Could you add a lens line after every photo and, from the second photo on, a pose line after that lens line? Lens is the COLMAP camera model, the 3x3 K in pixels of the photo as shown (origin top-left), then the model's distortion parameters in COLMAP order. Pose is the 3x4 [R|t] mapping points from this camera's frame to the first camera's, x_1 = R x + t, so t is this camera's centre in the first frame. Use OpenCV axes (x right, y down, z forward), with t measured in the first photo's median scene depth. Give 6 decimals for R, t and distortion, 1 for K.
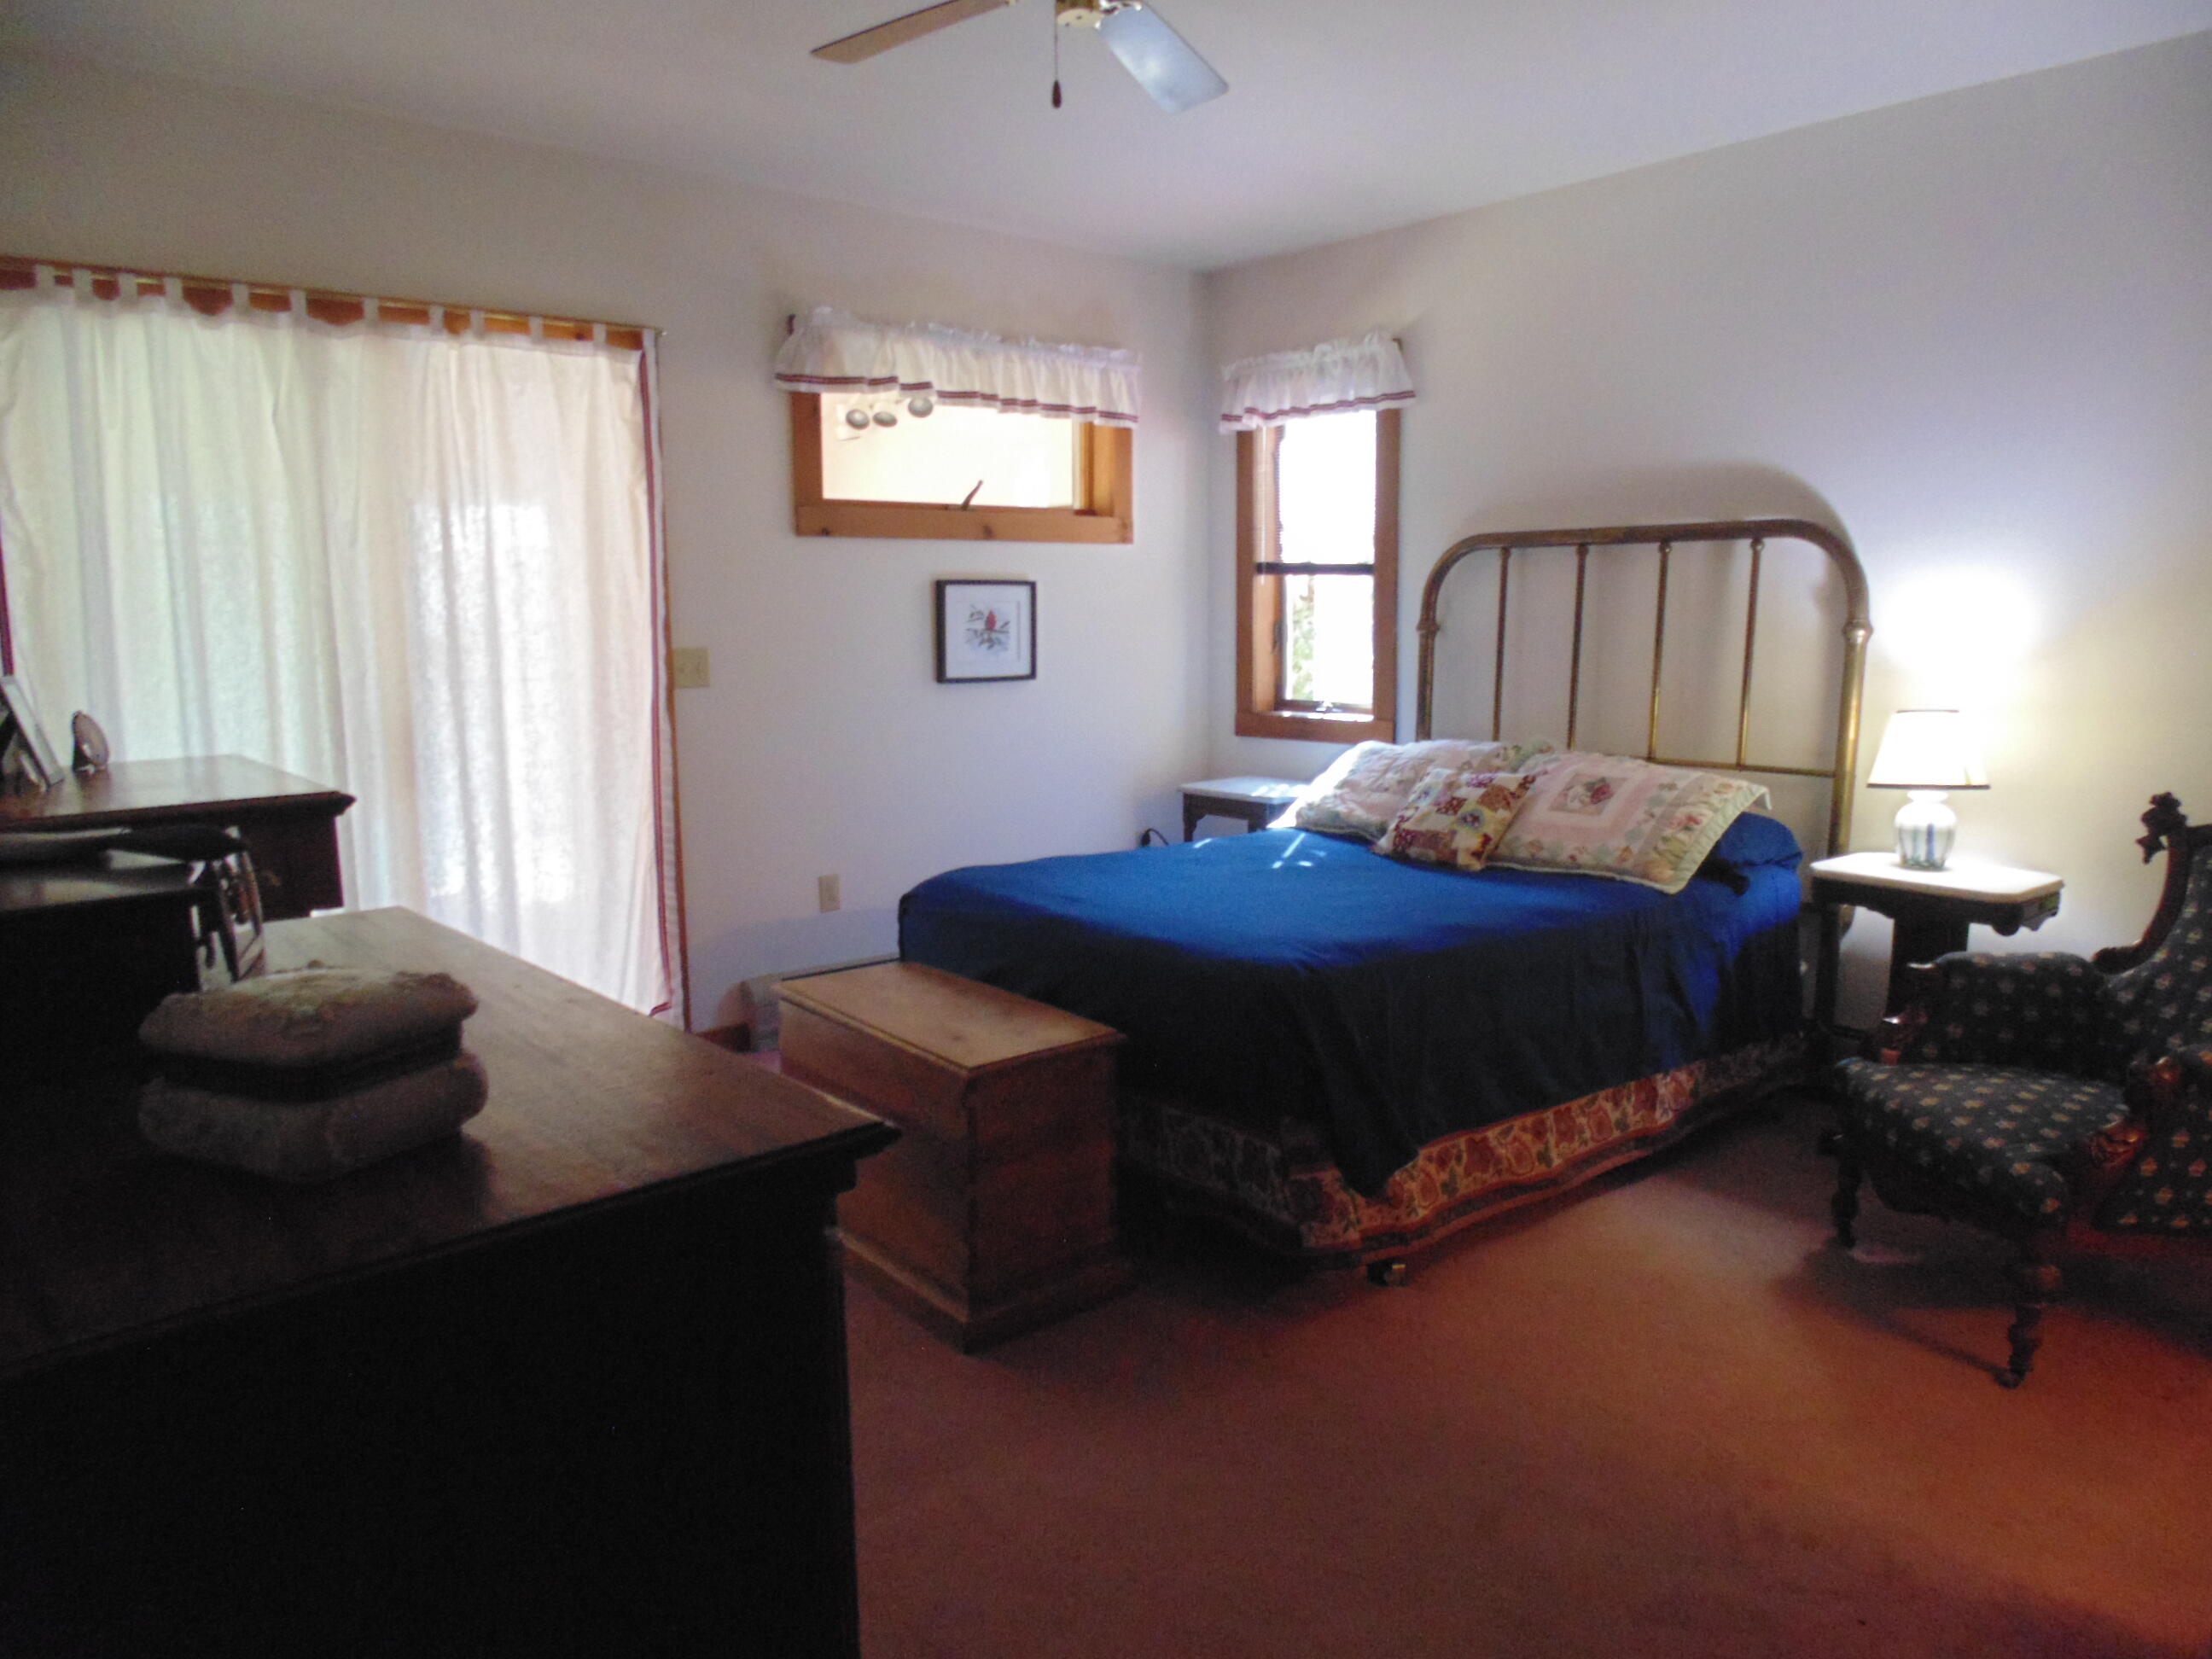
lens RADIAL K [[1514.9, 0, 1104.8], [0, 1514.9, 834.4], [0, 0, 1]] dist [-0.003880, -0.000117]
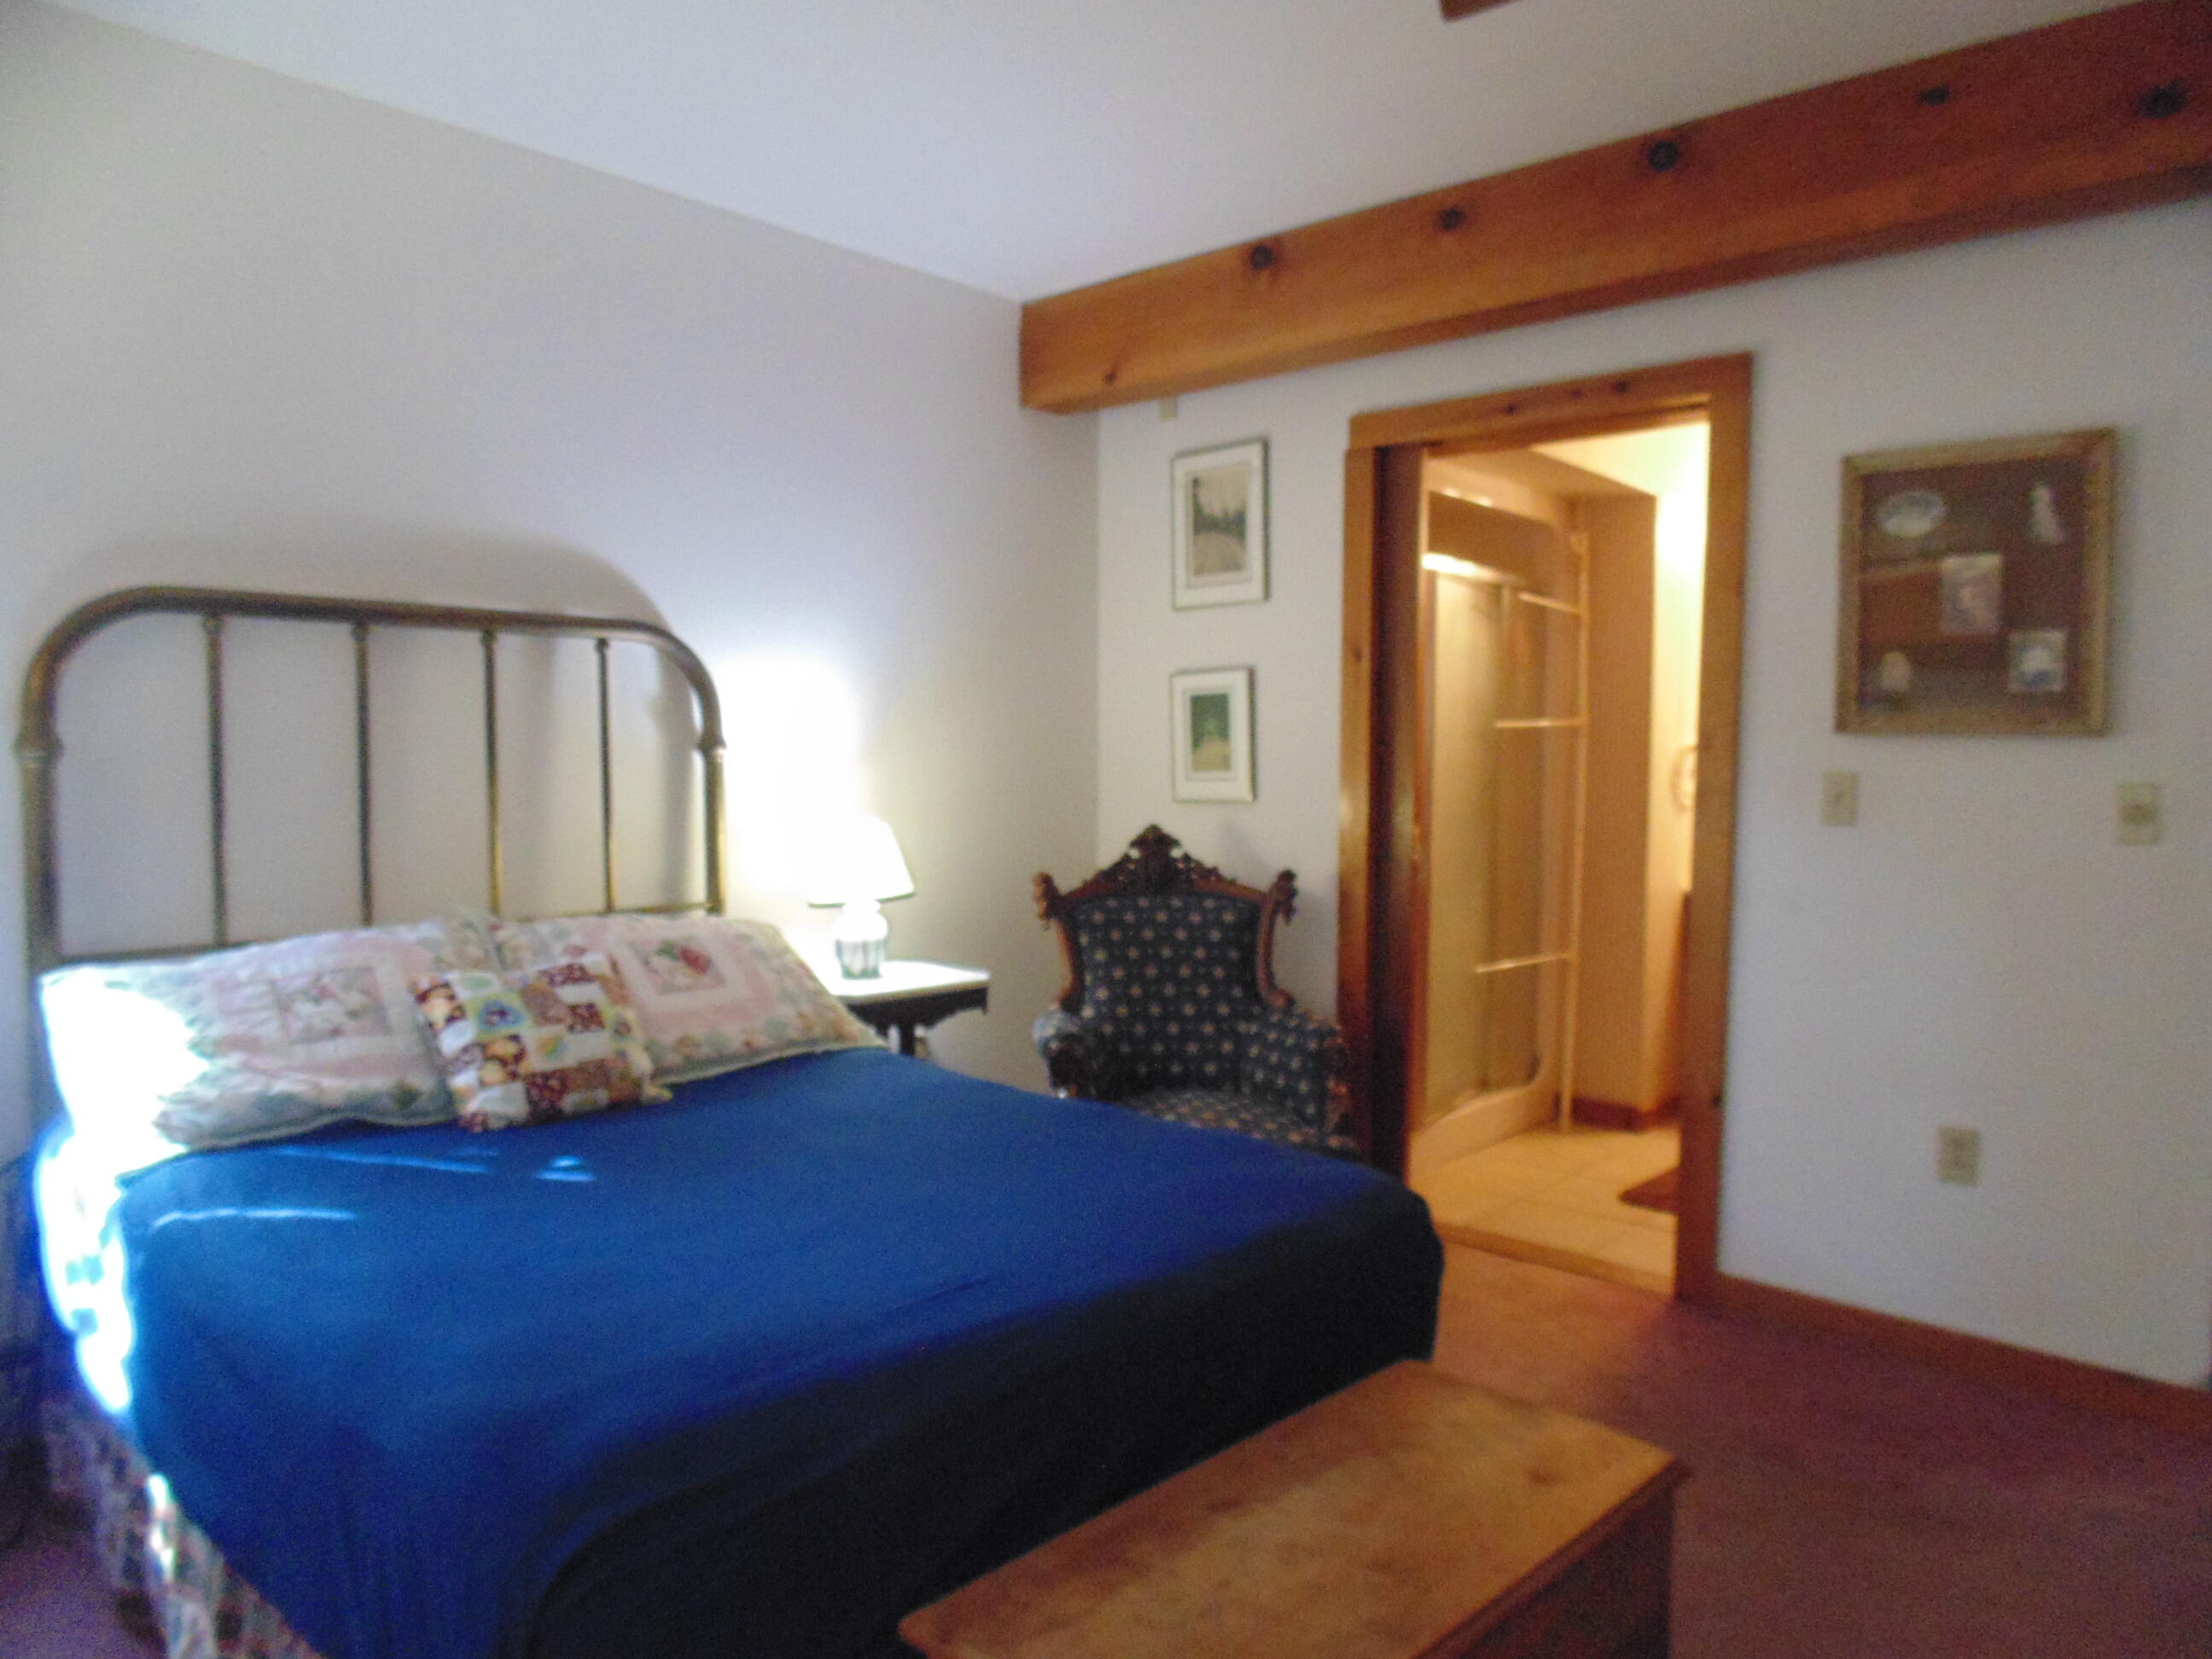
lens RADIAL K [[1514.9, 0, 1105.9], [0, 1514.9, 830.3], [0, 0, 1]] dist [-0.003880, -0.000117]
pose [[-0.121907, -0.048511, 0.991355, -0.433790], [0.146408, 0.987000, 0.066301, -0.108381], [-0.981684, 0.153225, -0.113220, 0.858256]]
